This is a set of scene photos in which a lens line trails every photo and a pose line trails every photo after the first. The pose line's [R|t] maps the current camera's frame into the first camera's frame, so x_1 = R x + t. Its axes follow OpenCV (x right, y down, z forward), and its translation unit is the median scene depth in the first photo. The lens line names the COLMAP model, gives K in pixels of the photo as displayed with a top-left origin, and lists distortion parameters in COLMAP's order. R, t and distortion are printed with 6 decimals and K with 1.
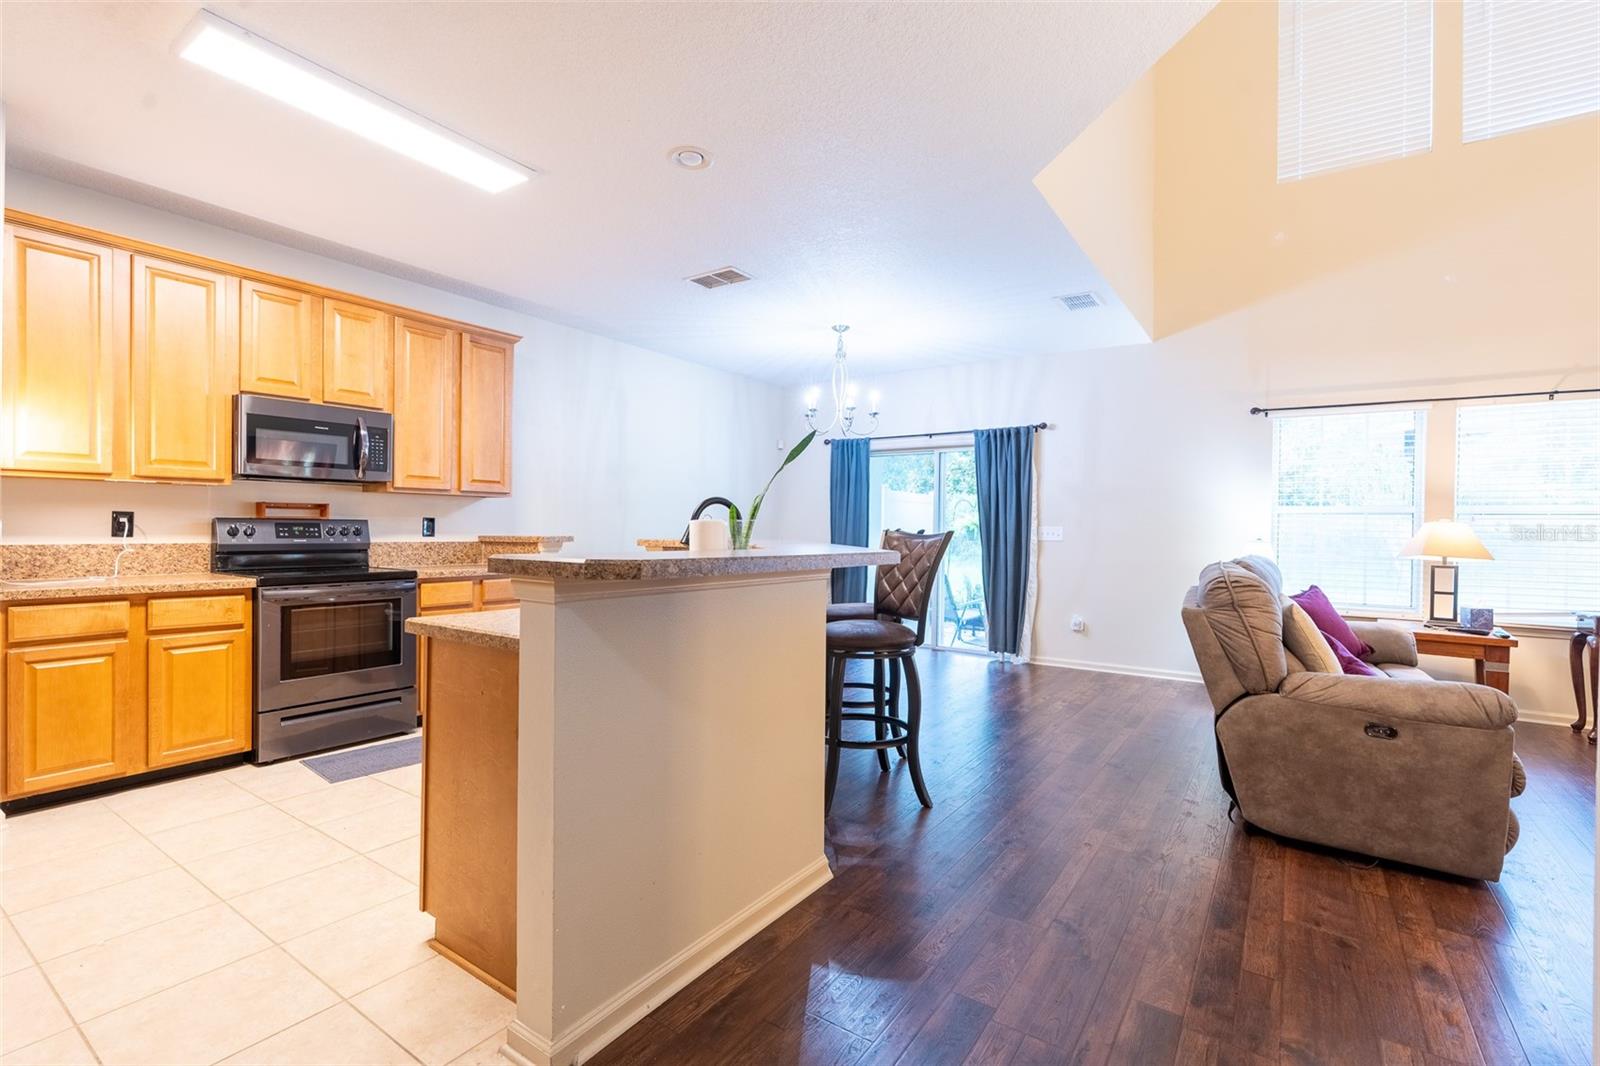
lens RADIAL K [[739.4, 0, 792.3], [0, 739.4, 517.5], [0, 0, 1]] dist [-0.006177, 0.001892]
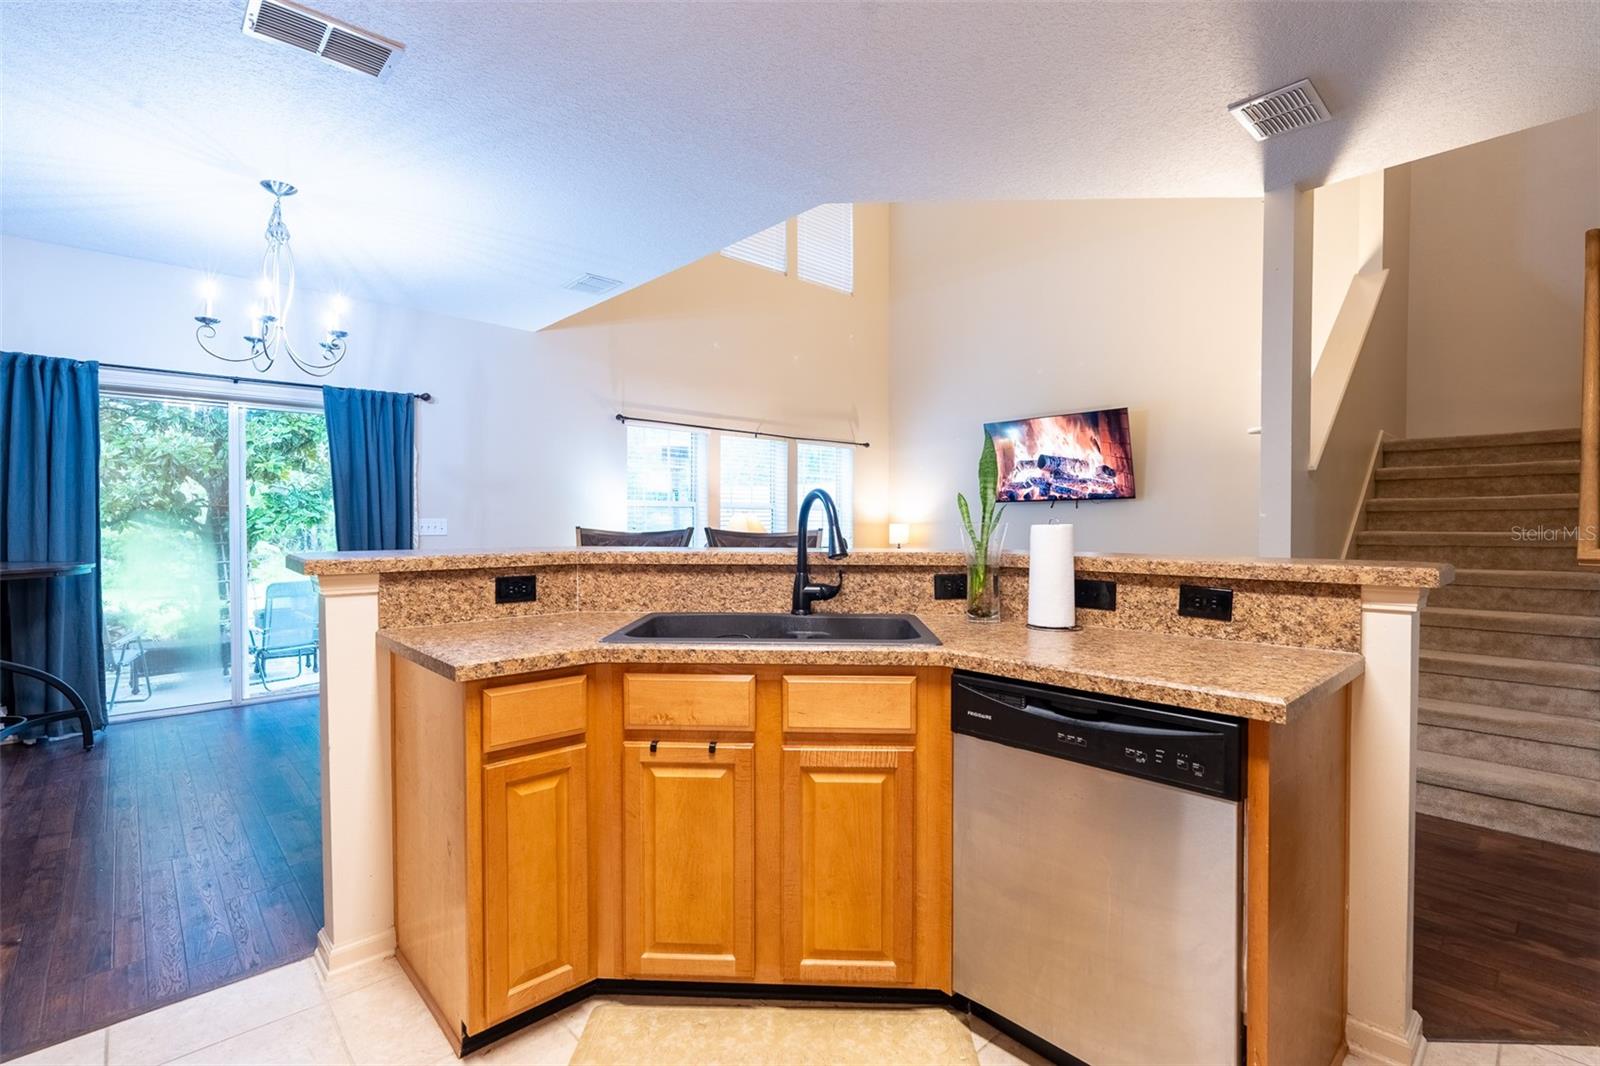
lens RADIAL K [[739.4, 0, 799.1], [0, 739.4, 529.7], [0, 0, 1]] dist [-0.006177, 0.001892]
pose [[0.197849, -0.024757, 0.979920, -0.568772], [-0.010744, 0.999566, 0.027423, -0.004526], [-0.980174, -0.015954, 0.197498, 0.621874]]
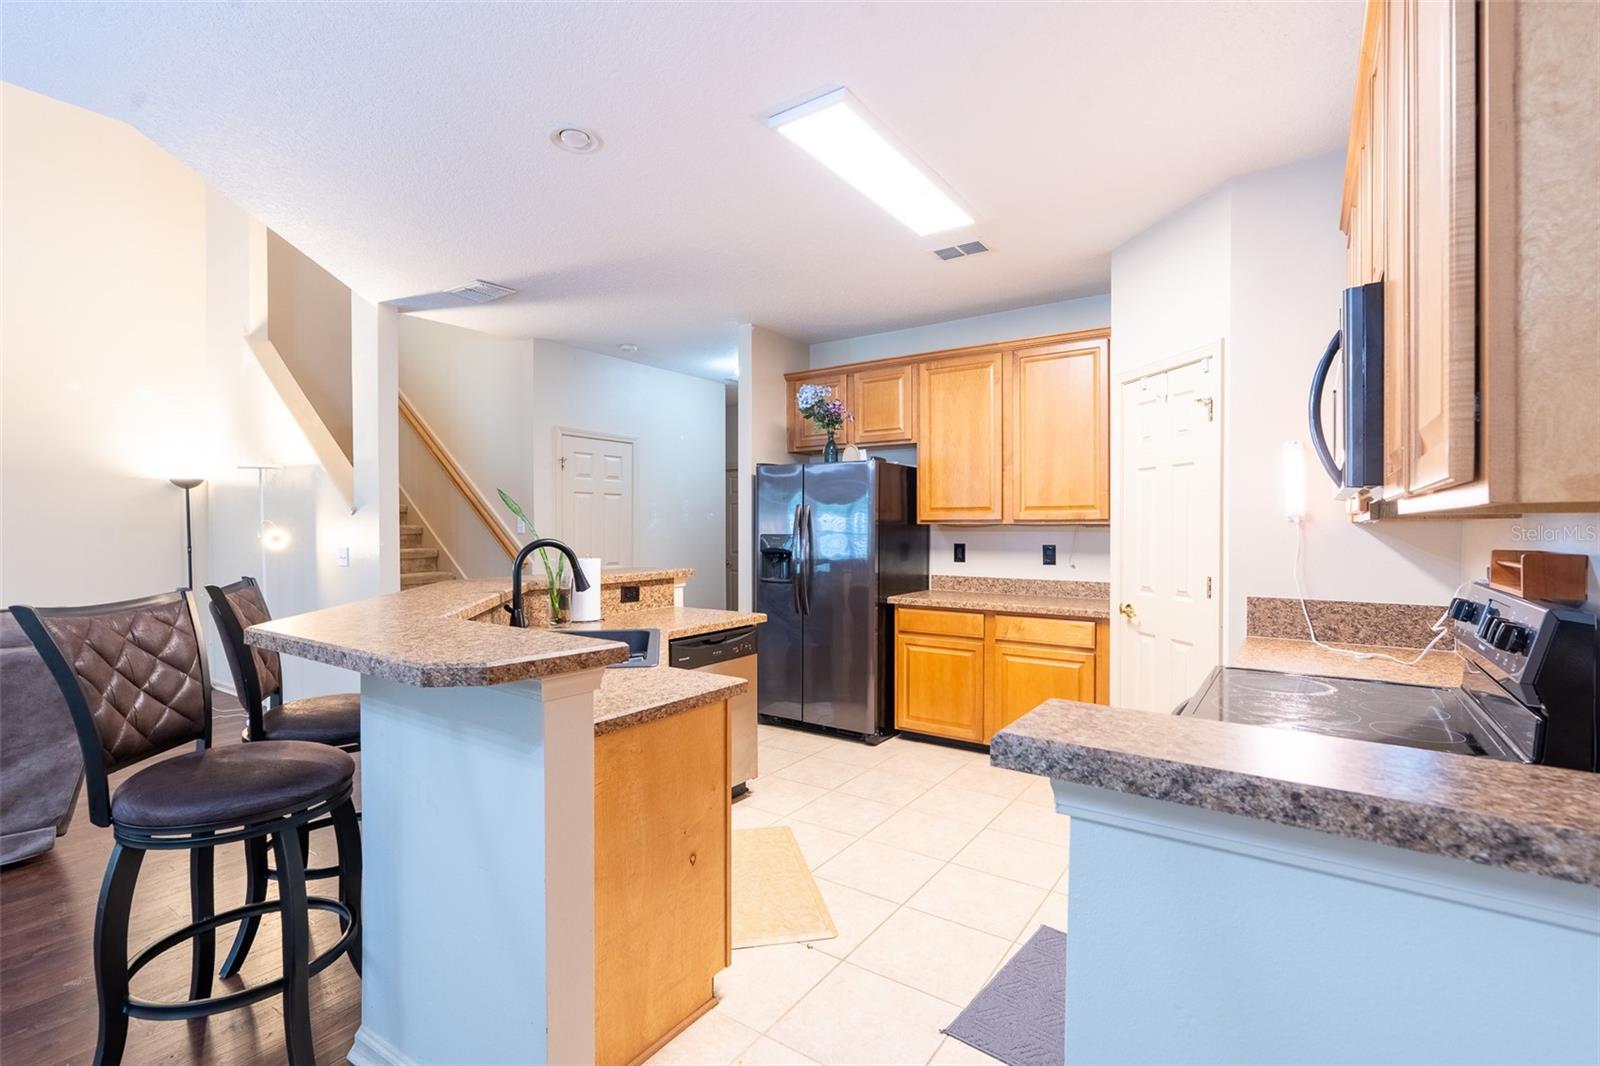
lens RADIAL K [[739.4, 0, 805.3], [0, 739.4, 534.6], [0, 0, 1]] dist [-0.006177, 0.001892]
pose [[-0.999947, -0.009223, -0.004520, -0.296589], [-0.009215, 0.999956, -0.001697, -0.024703], [0.004535, -0.001655, -0.999988, 1.377335]]
